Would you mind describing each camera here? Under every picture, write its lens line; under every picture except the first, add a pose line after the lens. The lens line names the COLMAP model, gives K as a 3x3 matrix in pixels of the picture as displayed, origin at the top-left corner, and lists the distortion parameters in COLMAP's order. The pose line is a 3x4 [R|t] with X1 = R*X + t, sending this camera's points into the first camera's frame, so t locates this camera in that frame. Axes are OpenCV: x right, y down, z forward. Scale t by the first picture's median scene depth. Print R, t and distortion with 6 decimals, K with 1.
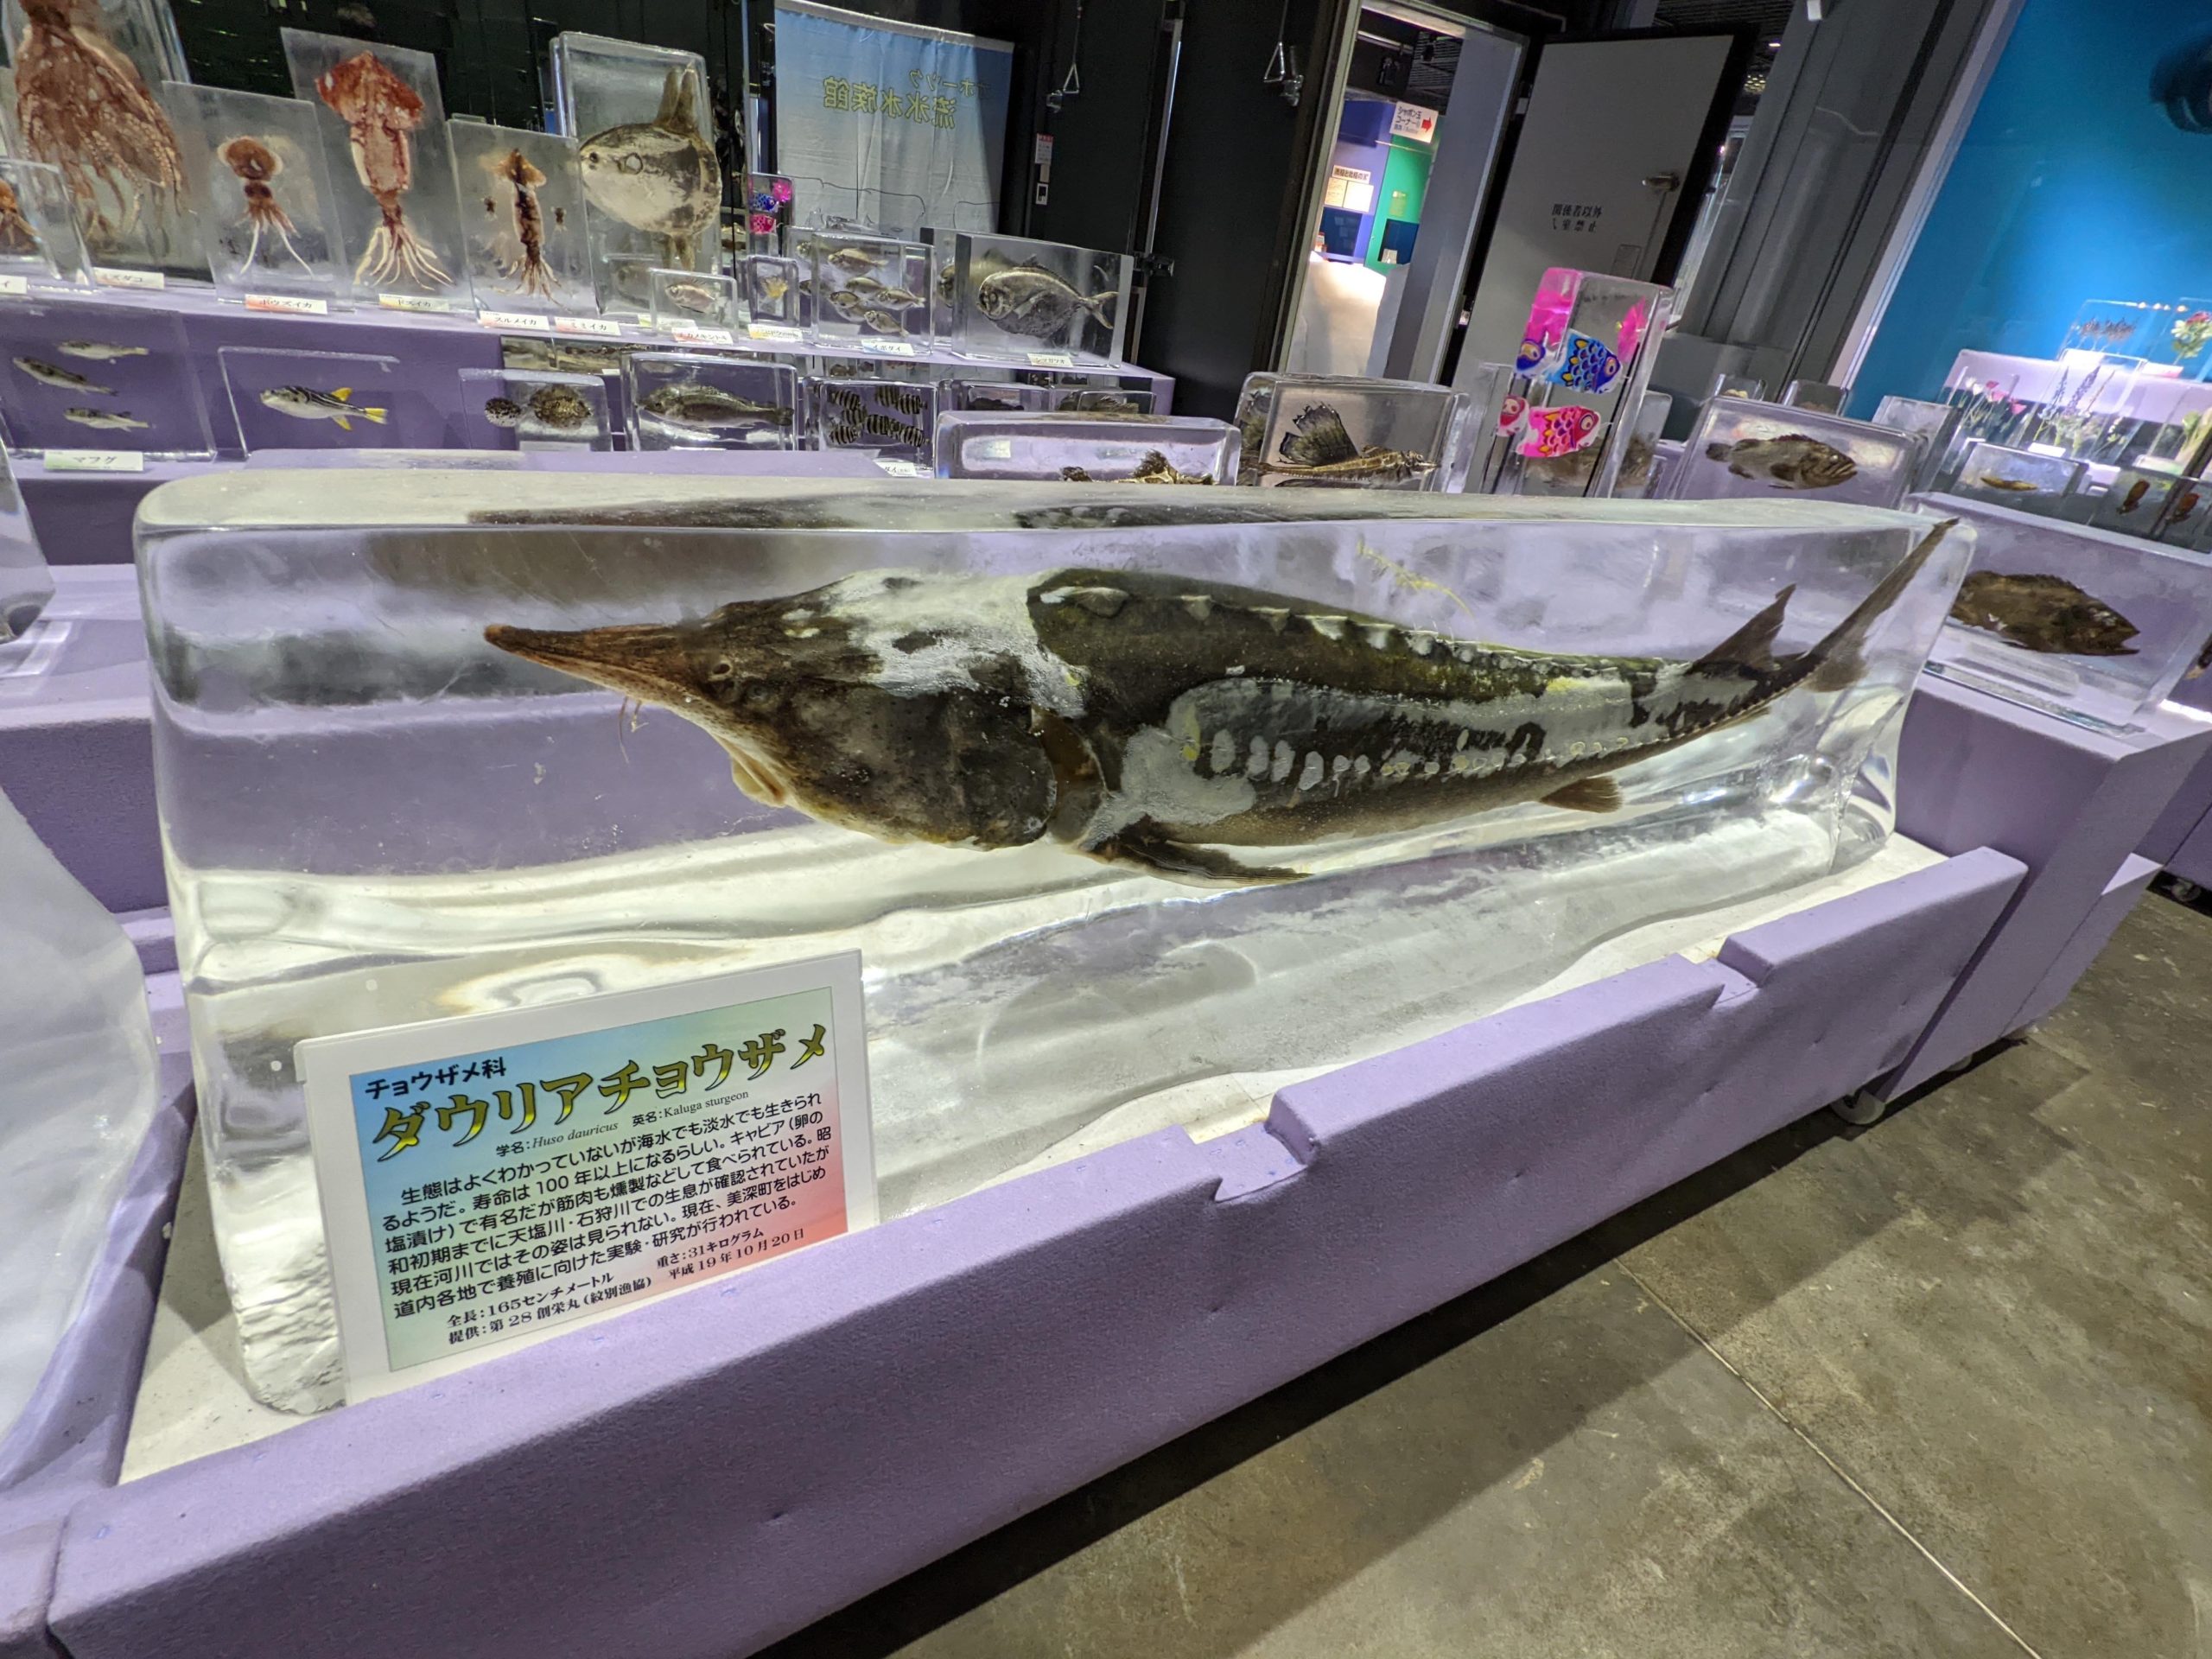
lens RADIAL K [[1048.6, 0, 1106.0], [0, 1048.6, 829.5], [0, 0, 1]] dist [0.085074, -0.040848]
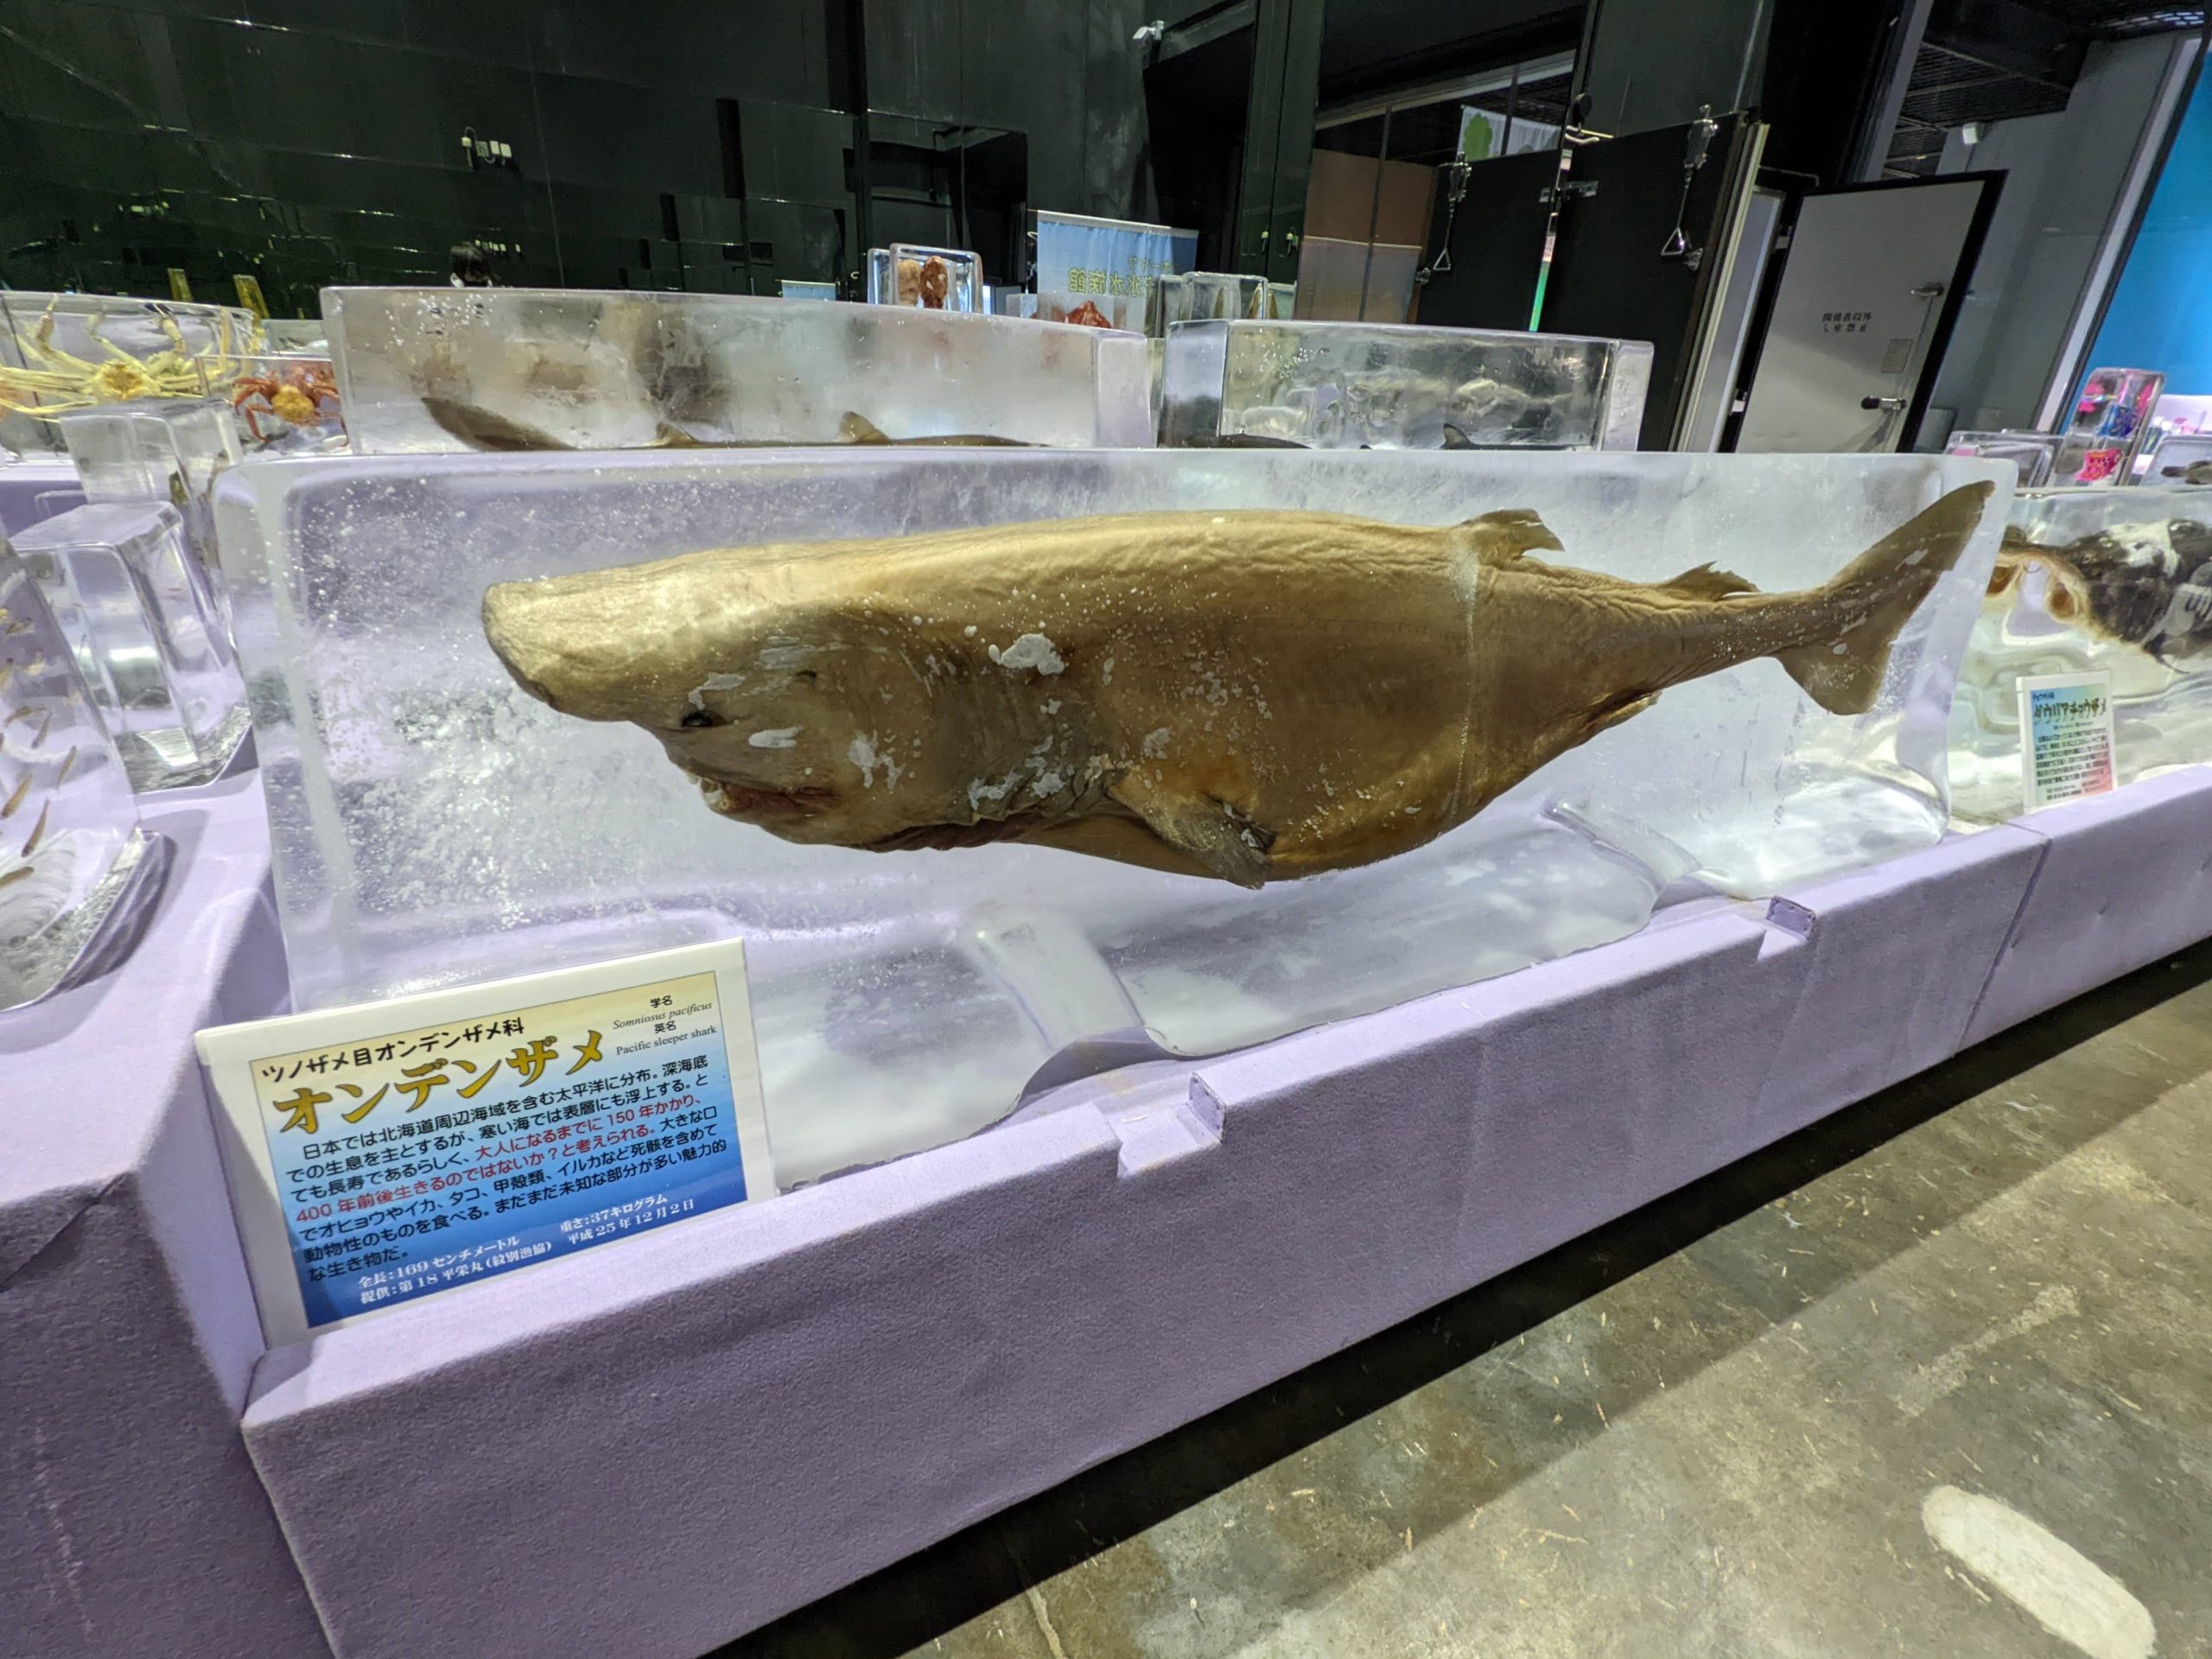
lens RADIAL K [[1048.6, 0, 1106.0], [0, 1048.6, 829.5], [0, 0, 1]] dist [0.085074, -0.040848]
pose [[0.995290, -0.068319, -0.068774, -0.387847], [0.061287, 0.993137, -0.099616, 0.093812], [0.075108, 0.094932, 0.992646, -0.269000]]
